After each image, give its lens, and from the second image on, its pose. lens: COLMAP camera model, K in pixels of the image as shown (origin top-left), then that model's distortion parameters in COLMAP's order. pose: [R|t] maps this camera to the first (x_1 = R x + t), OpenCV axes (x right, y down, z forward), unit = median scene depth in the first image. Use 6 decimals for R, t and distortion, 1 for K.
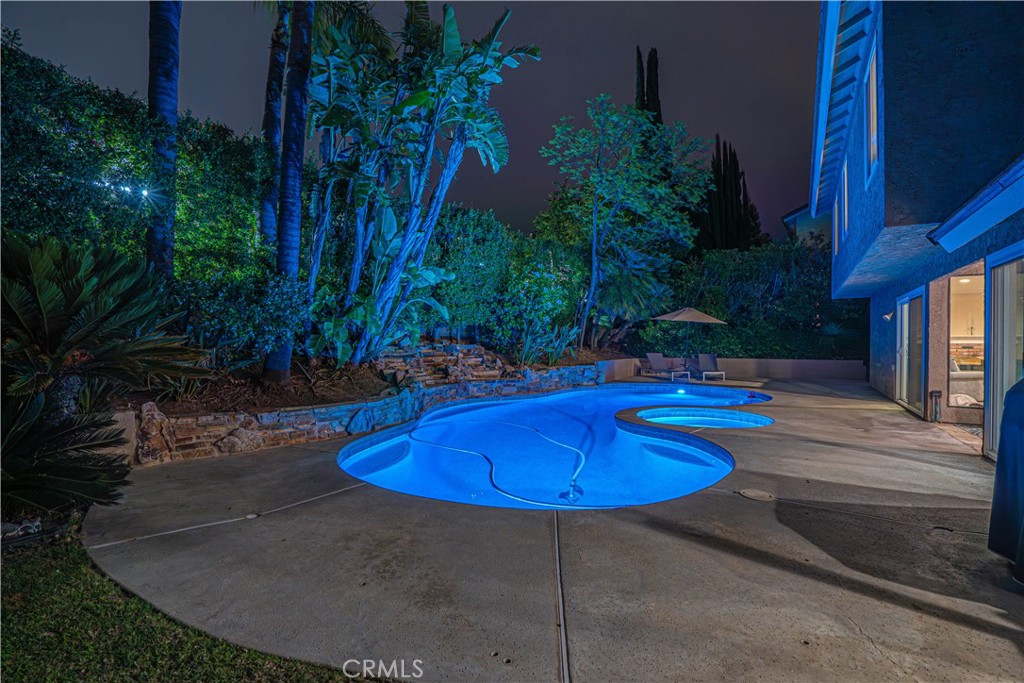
lens RADIAL K [[473.8, 0, 512.5], [0, 473.8, 343.5], [0, 0, 1]] dist [-0.049891, 0.016277]
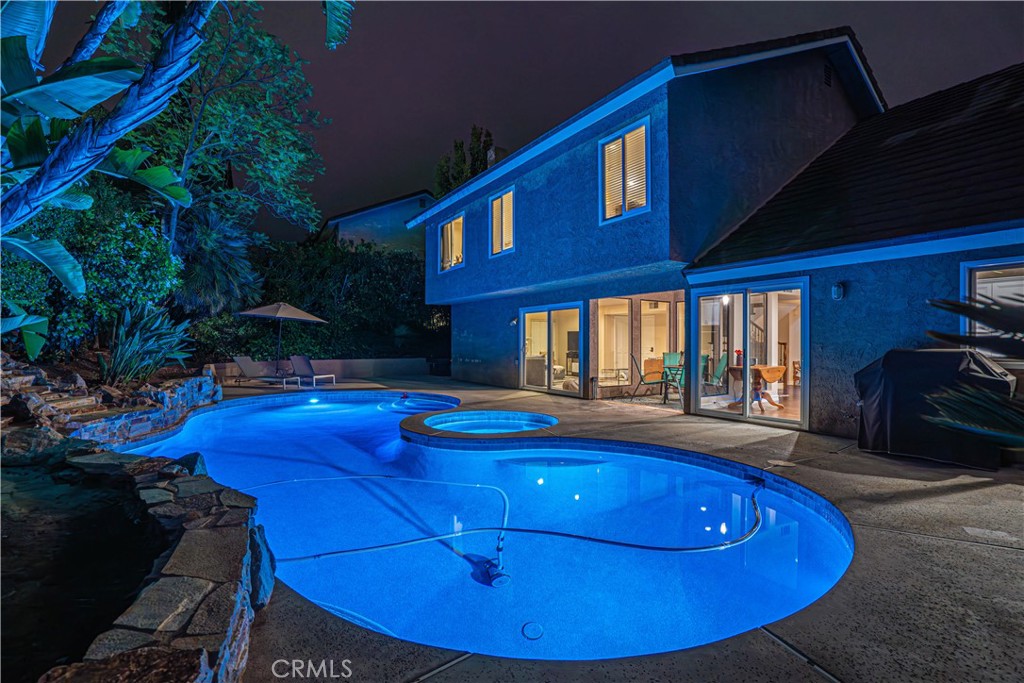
lens RADIAL K [[473.8, 0, 512.5], [0, 473.8, 343.5], [0, 0, 1]] dist [-0.049891, 0.016277]
pose [[0.424592, -0.002380, 0.905382, -0.261050], [0.001504, 0.999997, 0.001924, -0.002409], [-0.905383, 0.000545, 0.424595, 0.310515]]
